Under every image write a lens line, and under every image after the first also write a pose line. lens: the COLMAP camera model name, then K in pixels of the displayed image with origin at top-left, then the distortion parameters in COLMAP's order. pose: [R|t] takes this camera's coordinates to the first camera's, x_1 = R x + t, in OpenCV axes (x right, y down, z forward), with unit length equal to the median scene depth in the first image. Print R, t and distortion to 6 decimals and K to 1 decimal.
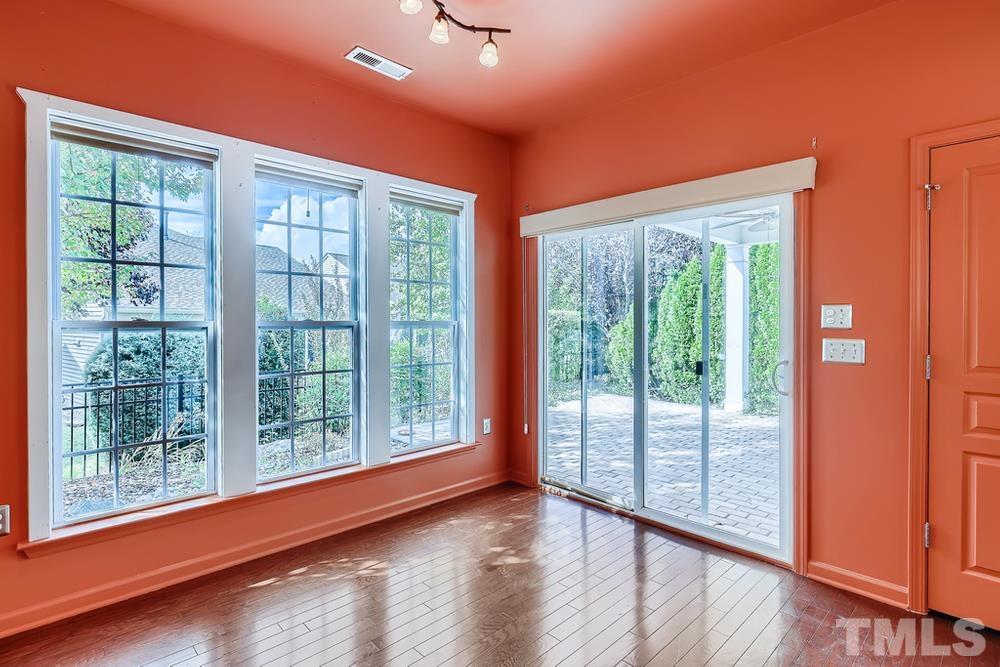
lens RADIAL K [[496.3, 0, 502.3], [0, 496.3, 322.2], [0, 0, 1]] dist [-0.010216, 0.000803]
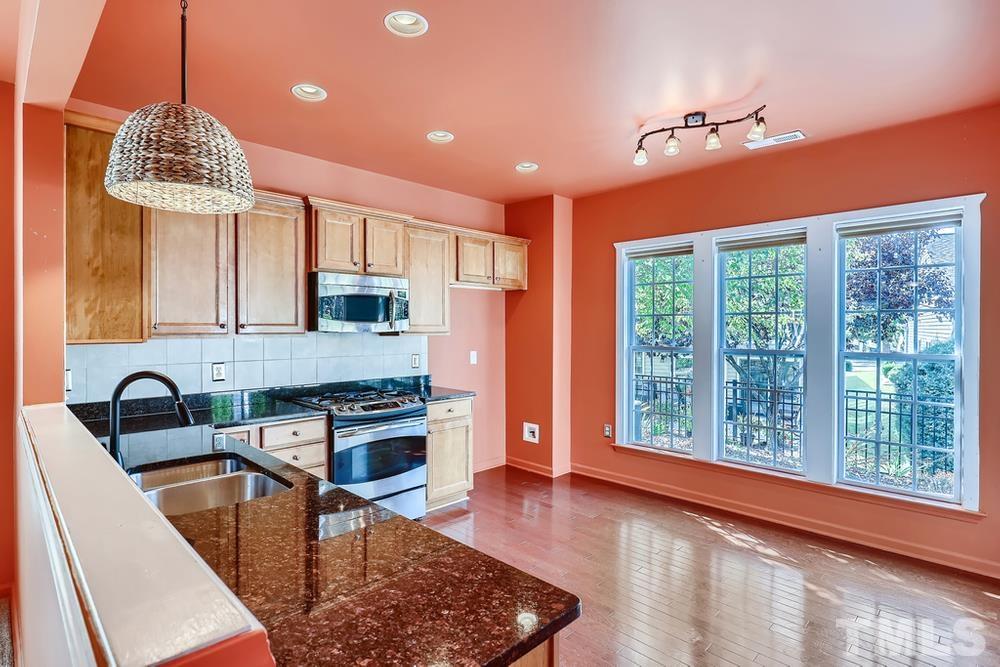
lens RADIAL K [[512.8, 0, 500.0], [0, 512.8, 333.5], [0, 0, 1]] dist [-0.002263, -0.000236]
pose [[0.020659, 0.009910, -0.999737, 0.735782], [-0.005323, 0.999938, 0.009802, -0.042066], [0.999772, 0.005120, 0.020711, 0.228020]]
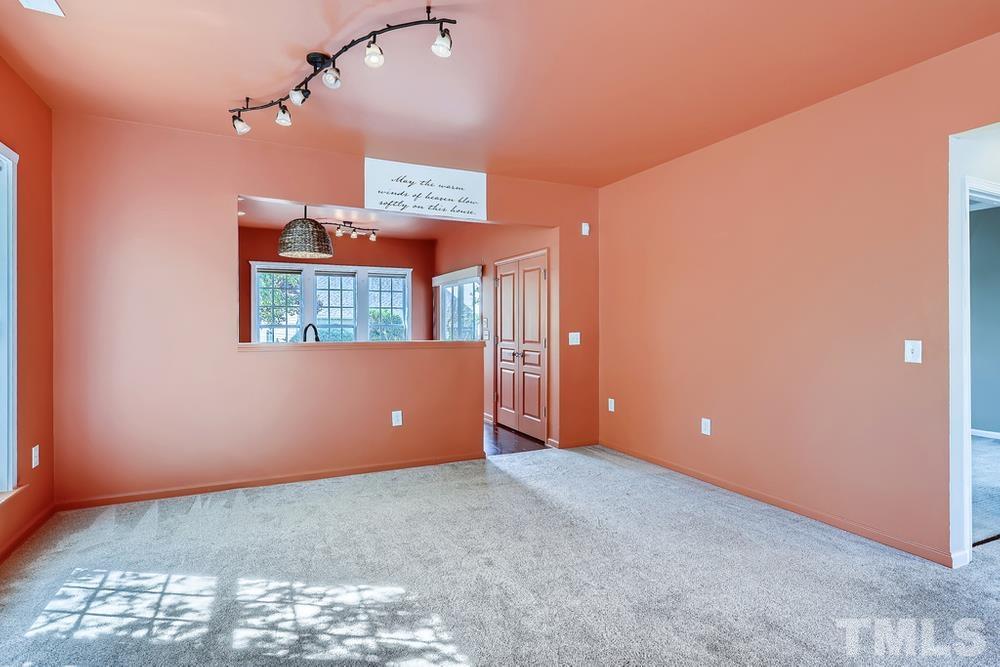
lens RADIAL K [[496.3, 0, 502.3], [0, 496.3, 322.2], [0, 0, 1]] dist [-0.010216, 0.000803]
pose [[0.956170, -0.001230, -0.292808, 1.006826], [-0.000503, 0.999983, -0.005841, -0.000350], [0.292810, 0.005732, 0.956153, -1.047561]]
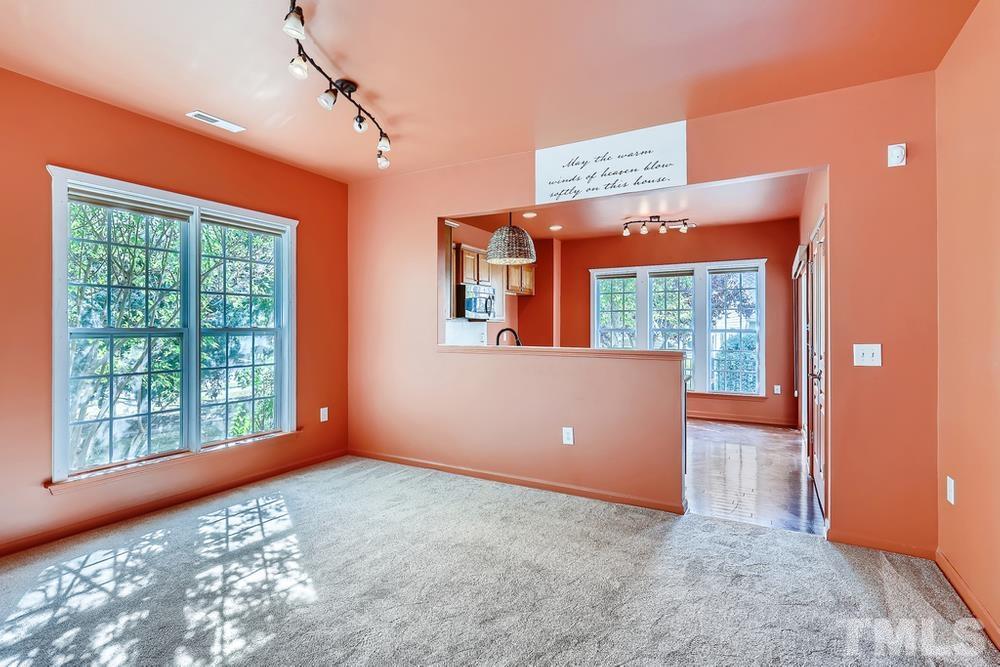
lens RADIAL K [[493.5, 0, 513.4], [0, 493.5, 327.3], [0, 0, 1]] dist [-0.003721, -0.000213]
pose [[0.307978, -0.000549, -0.951393, 1.368184], [-0.003778, 0.999991, -0.001800, -0.002993], [0.951386, 0.004149, 0.307973, -0.420202]]
